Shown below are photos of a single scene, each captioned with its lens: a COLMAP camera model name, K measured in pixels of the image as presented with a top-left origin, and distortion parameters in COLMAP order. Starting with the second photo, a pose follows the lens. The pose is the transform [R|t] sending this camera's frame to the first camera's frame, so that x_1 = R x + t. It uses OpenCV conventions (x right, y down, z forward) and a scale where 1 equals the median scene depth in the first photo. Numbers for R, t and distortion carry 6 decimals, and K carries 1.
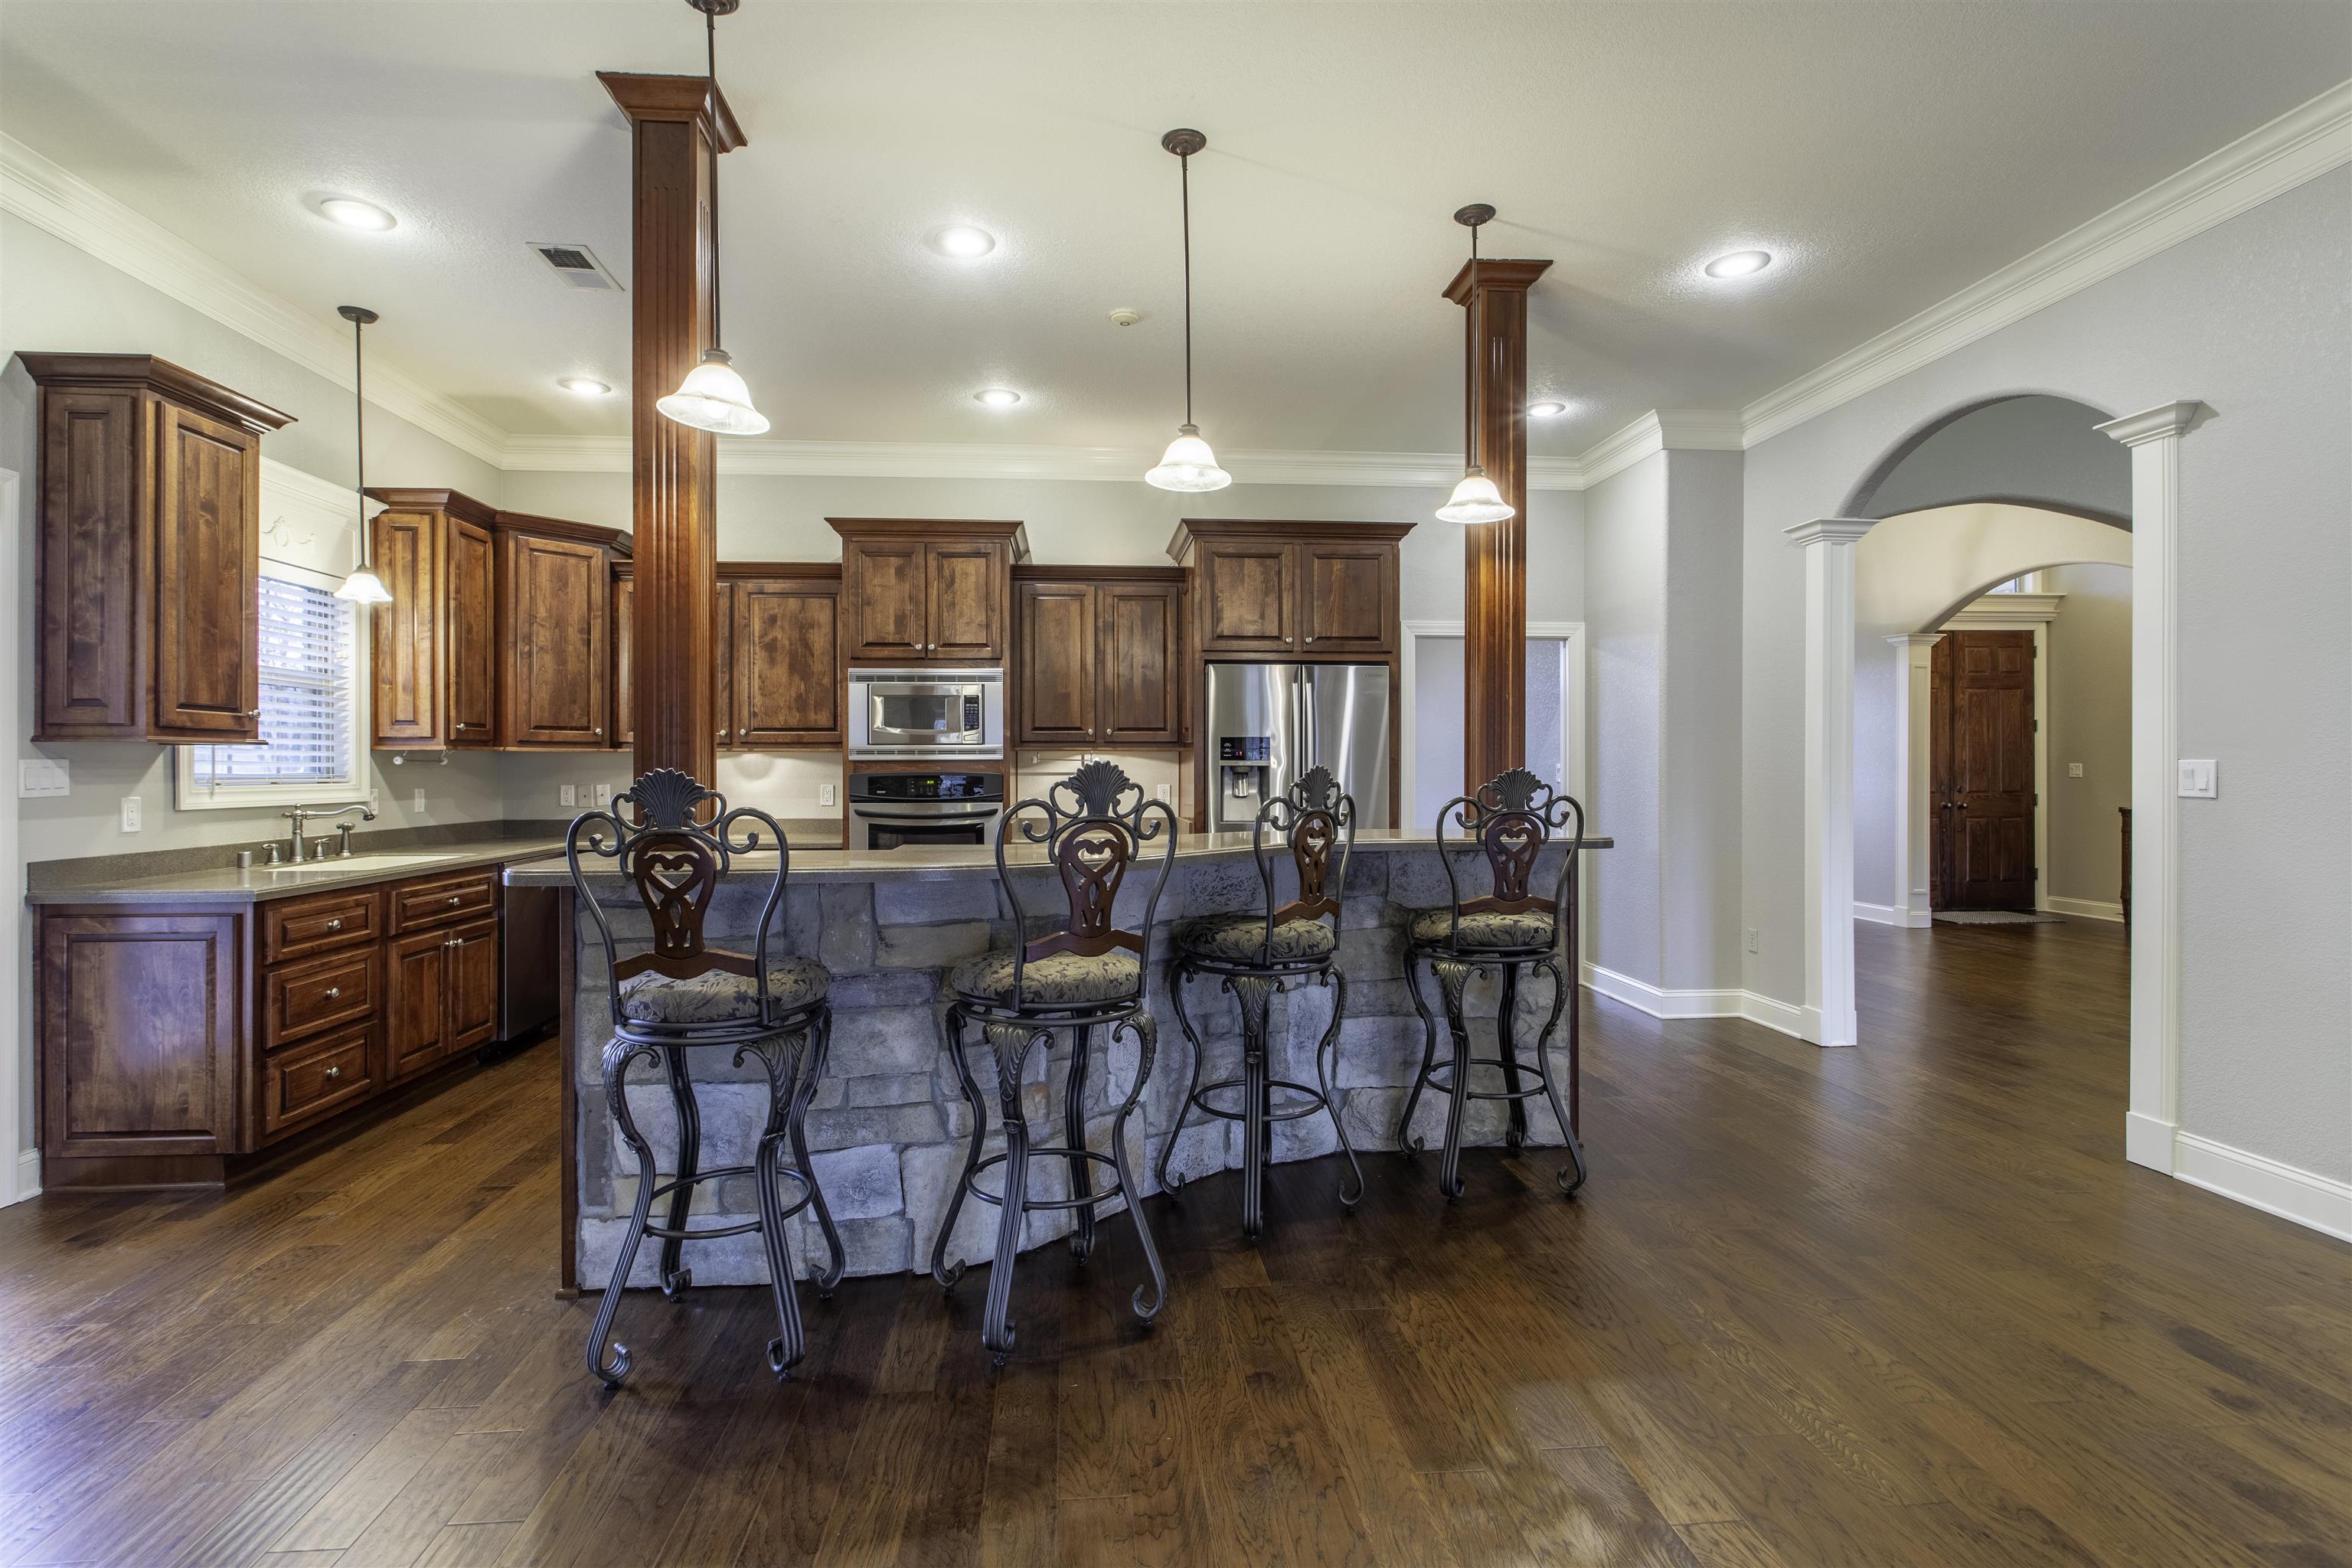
lens RADIAL K [[1114.4, 0, 1162.3], [0, 1114.4, 770.0], [0, 0, 1]] dist [0.002006, 0.001267]
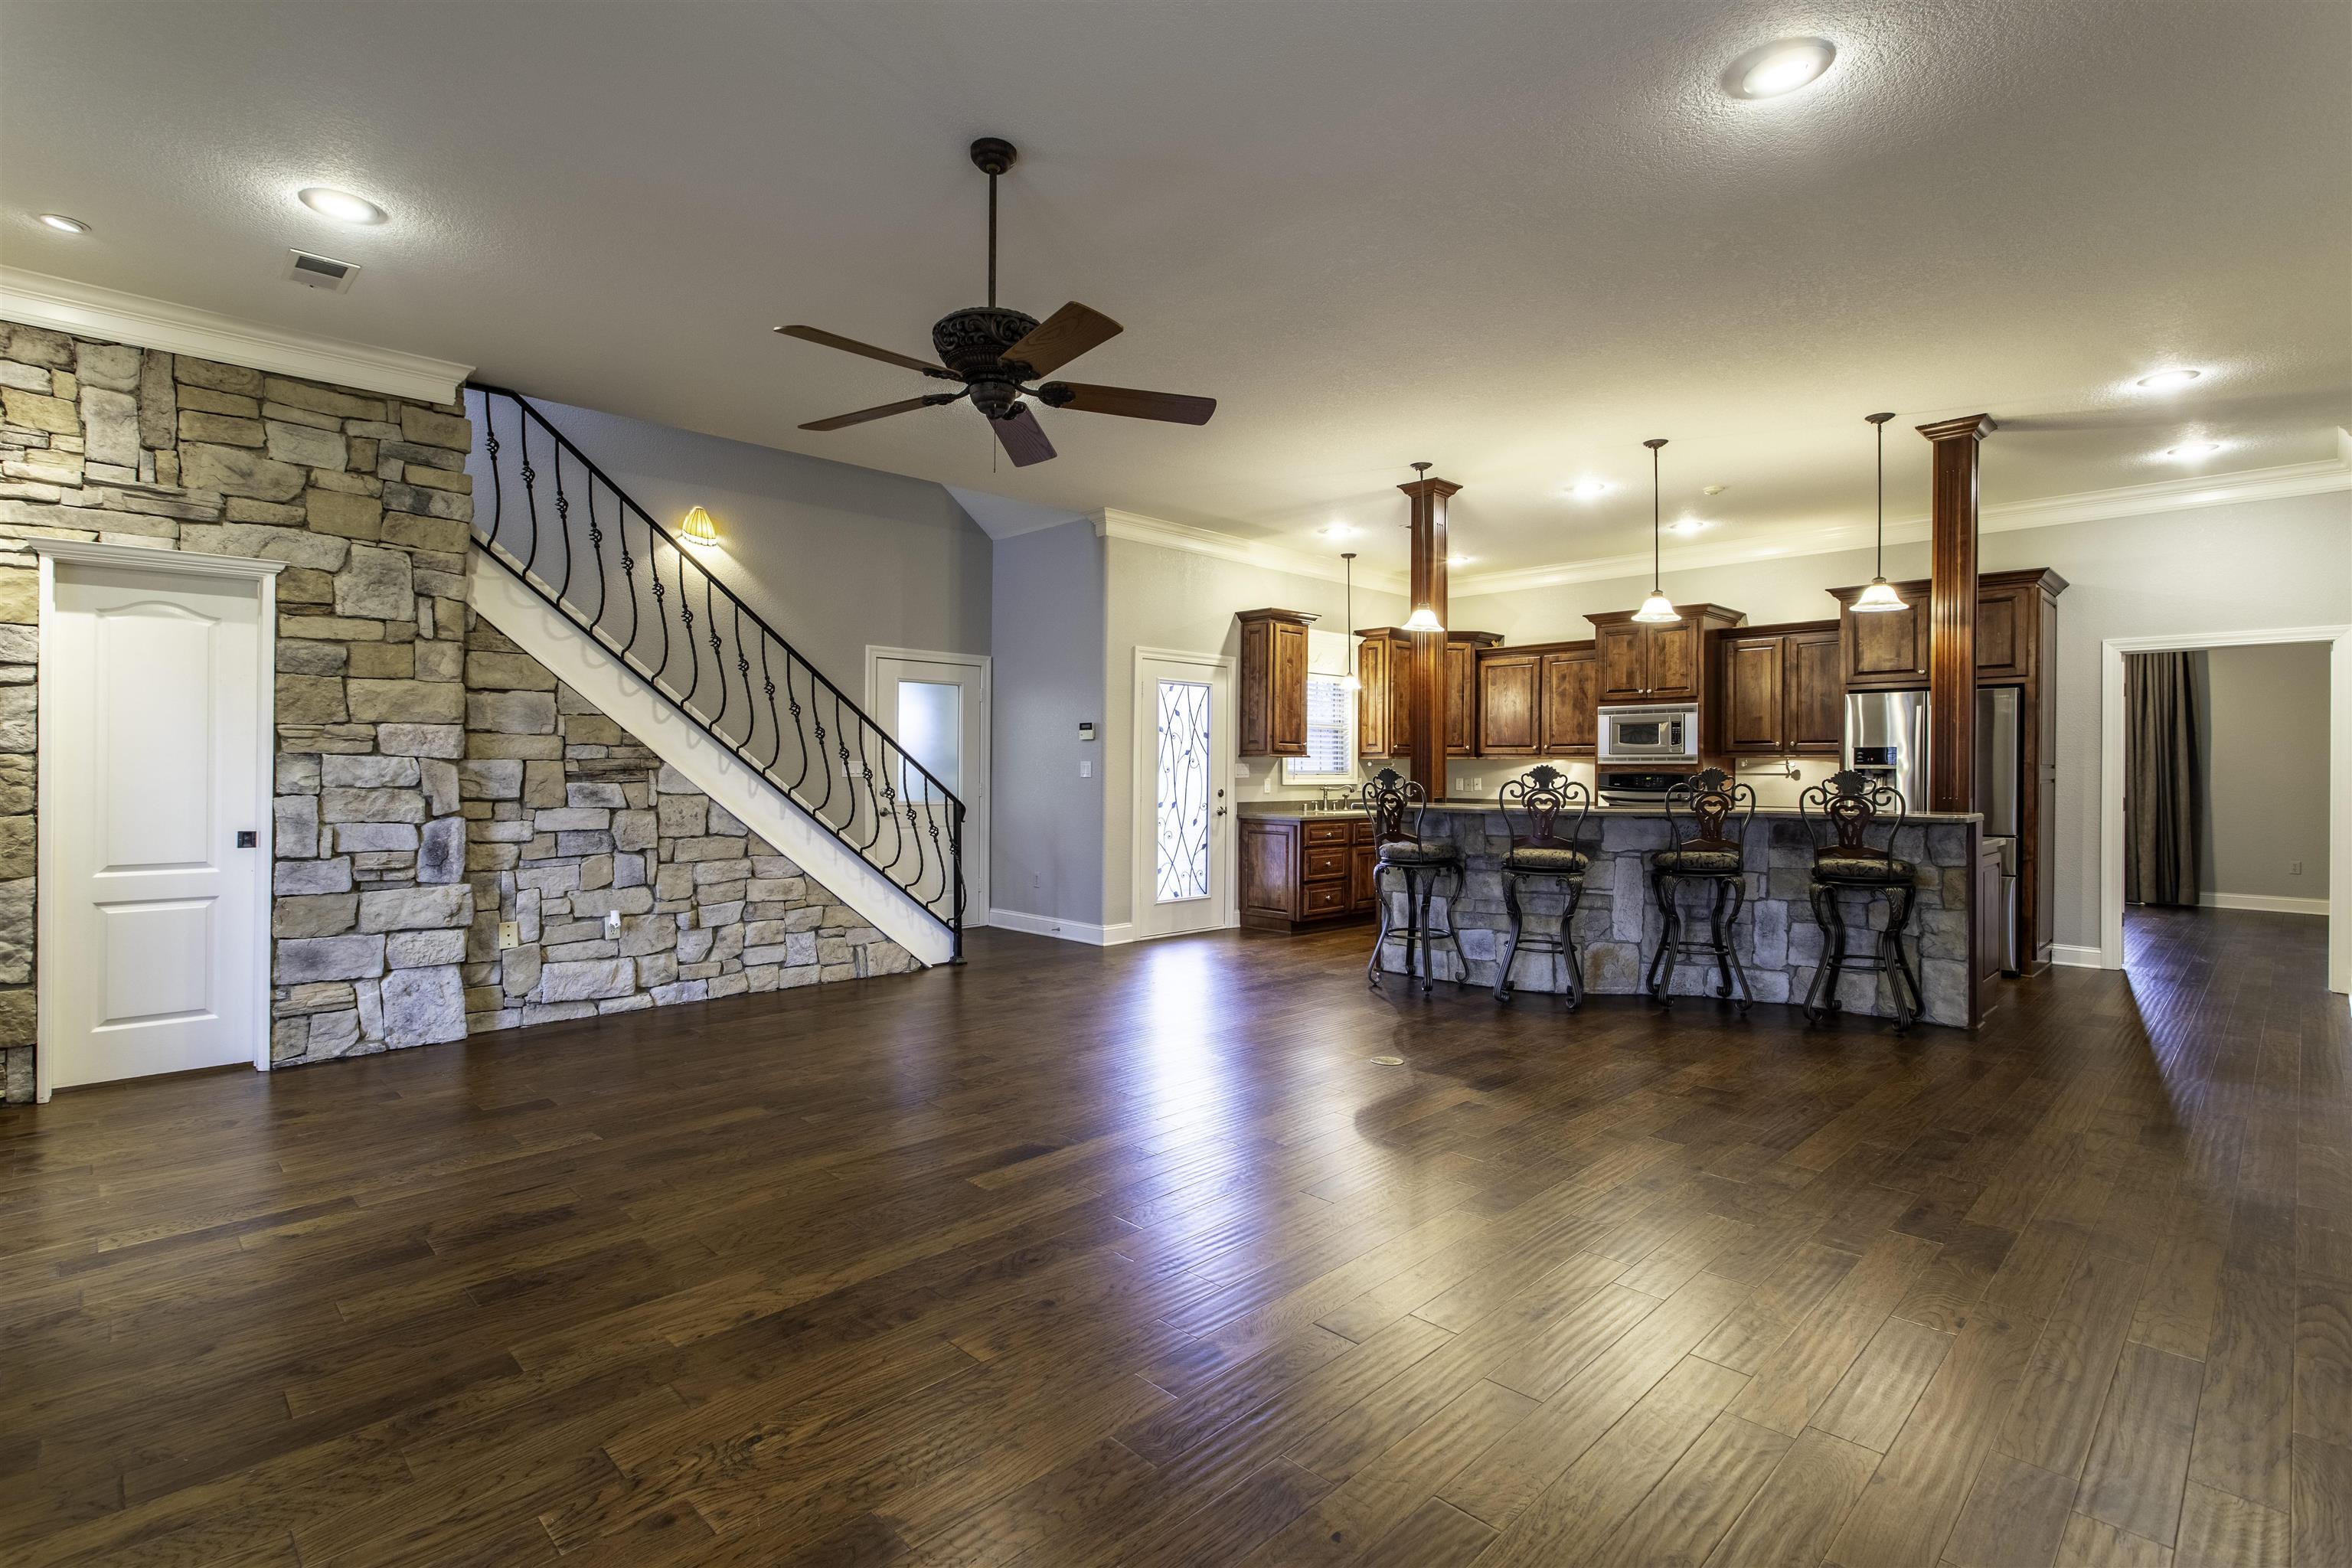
lens RADIAL K [[1110.9, 0, 1163.5], [0, 1110.9, 768.8], [0, 0, 1]] dist [-0.001144, 0.000234]
pose [[0.640972, 0.004915, -0.767549, 0.686638], [-0.008082, 0.999967, -0.000345, 0.004258], [0.767522, 0.006424, 0.640991, -0.633015]]
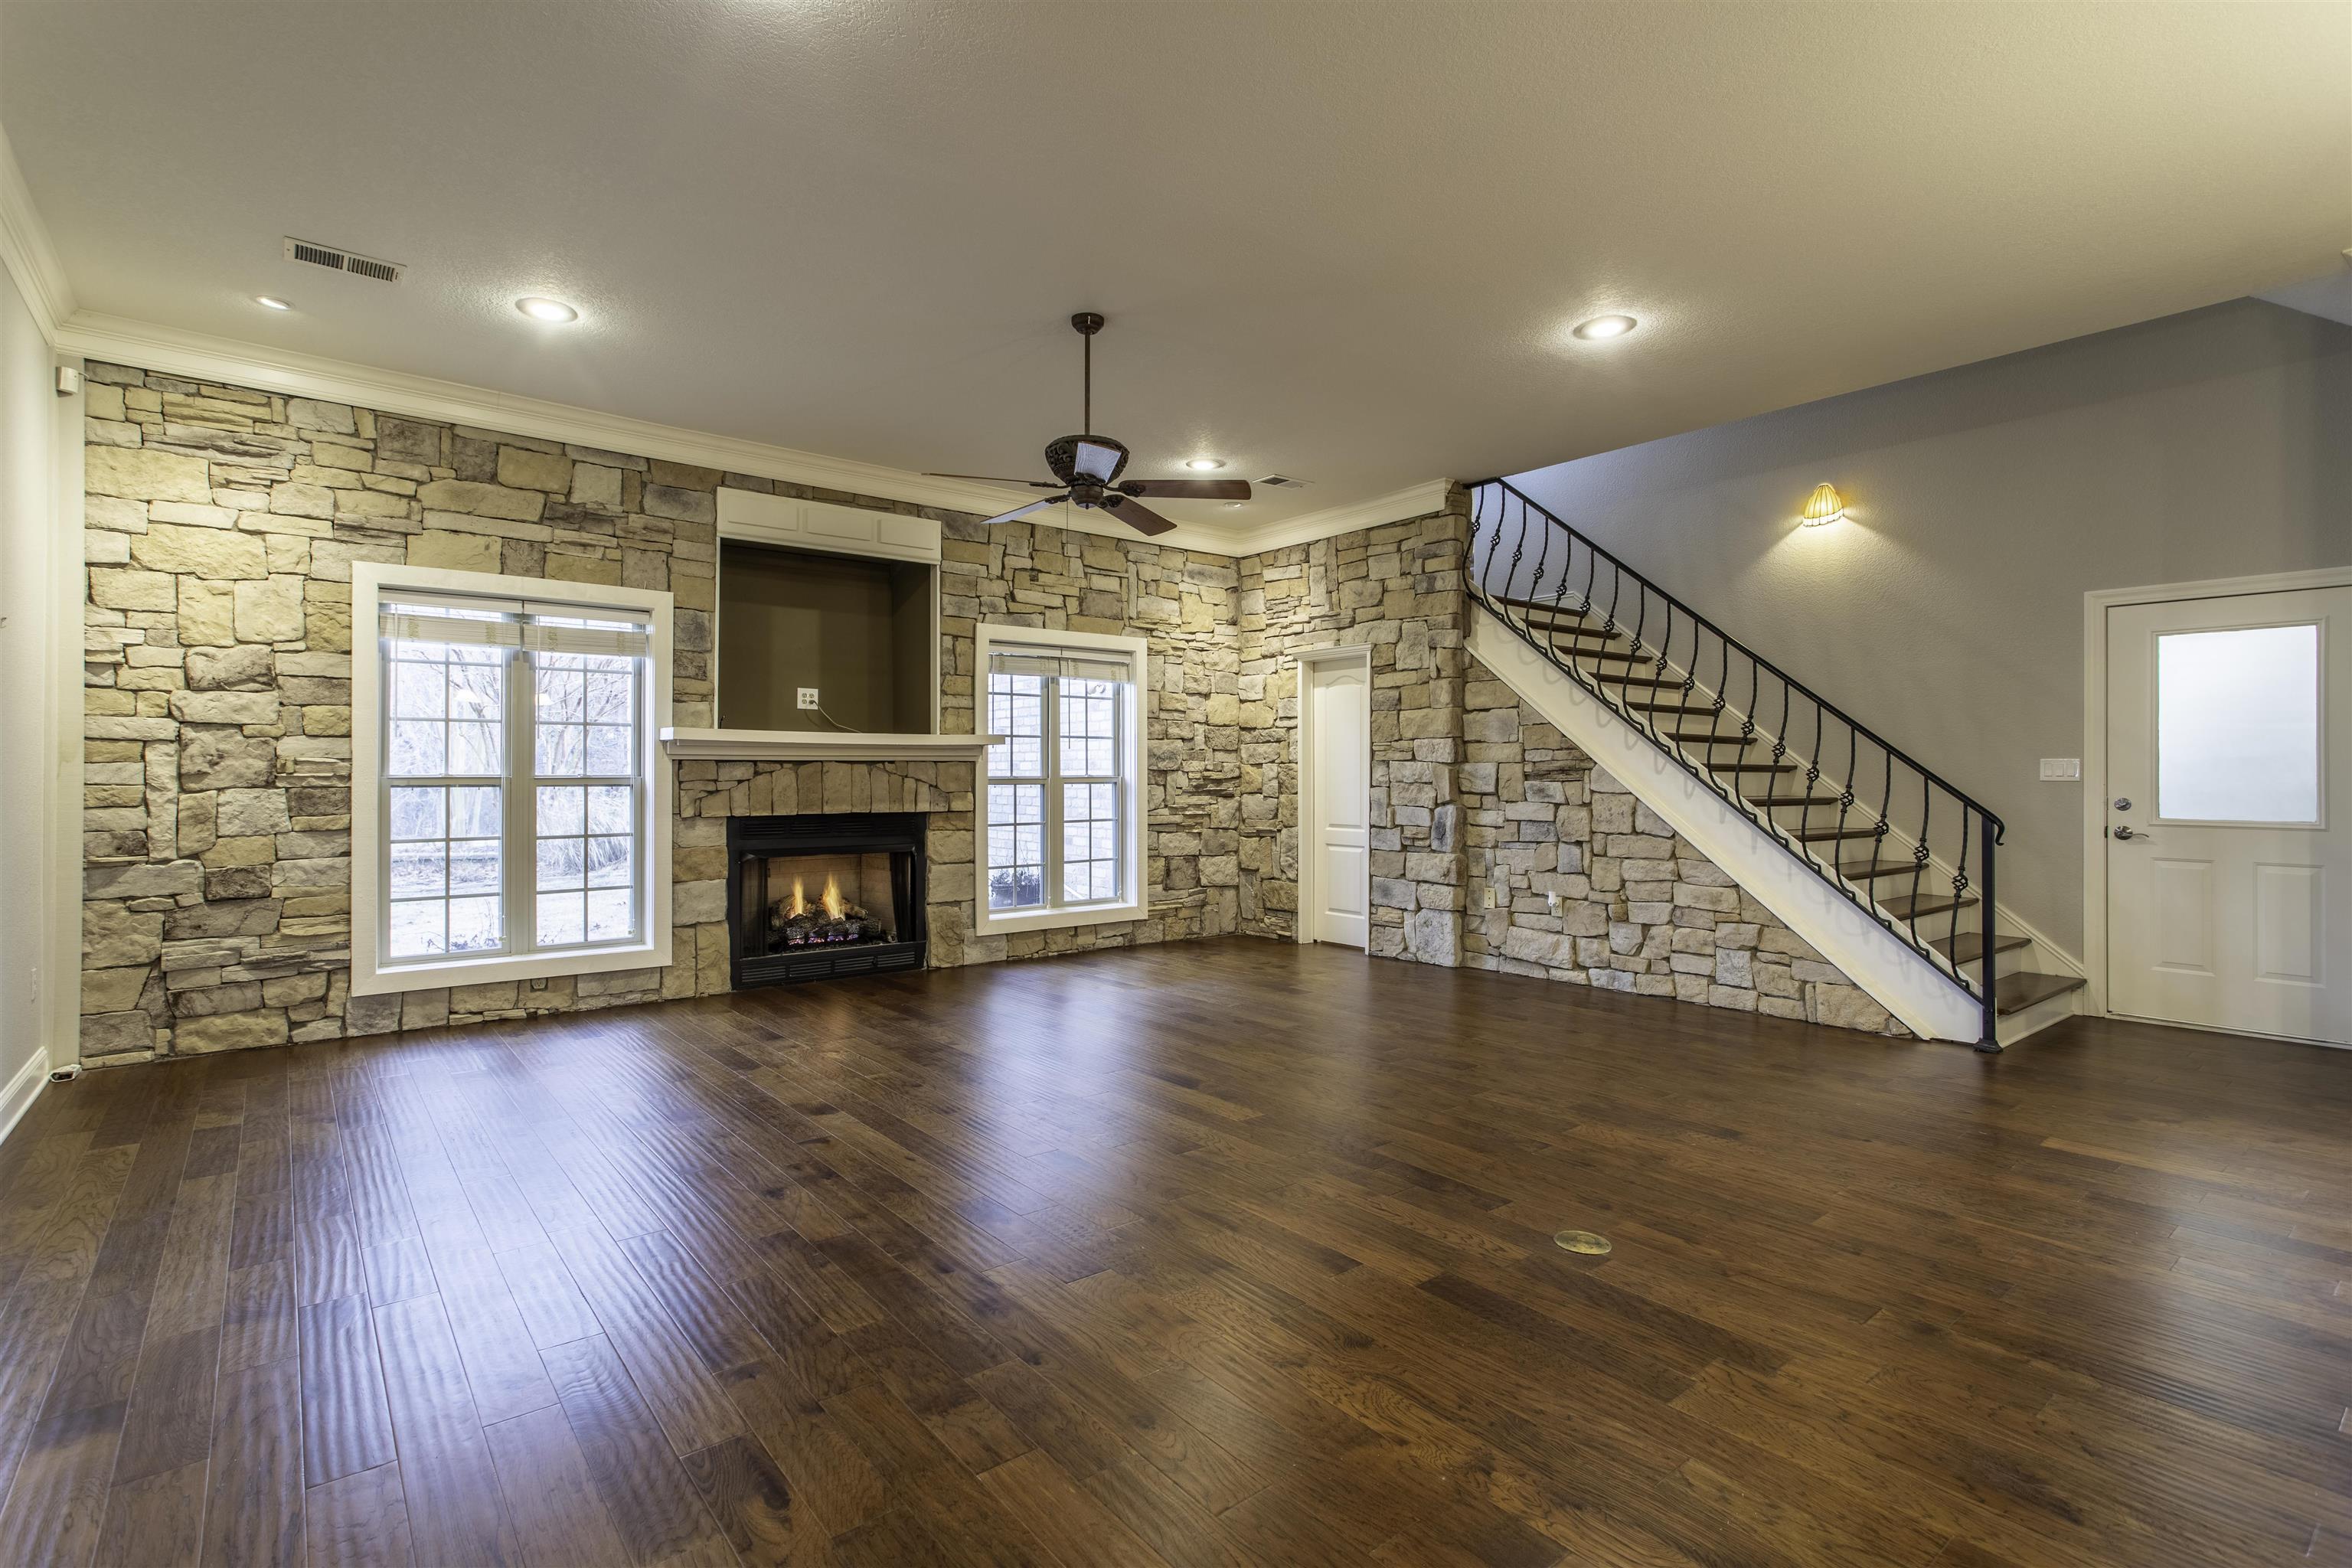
lens RADIAL K [[1114.4, 0, 1162.3], [0, 1114.4, 770.0], [0, 0, 1]] dist [0.002006, 0.001267]
pose [[-0.829699, -0.000878, -0.558211, 0.565793], [-0.001354, 0.999999, 0.000439, 0.009736], [0.558210, 0.001120, -0.829699, 0.631473]]
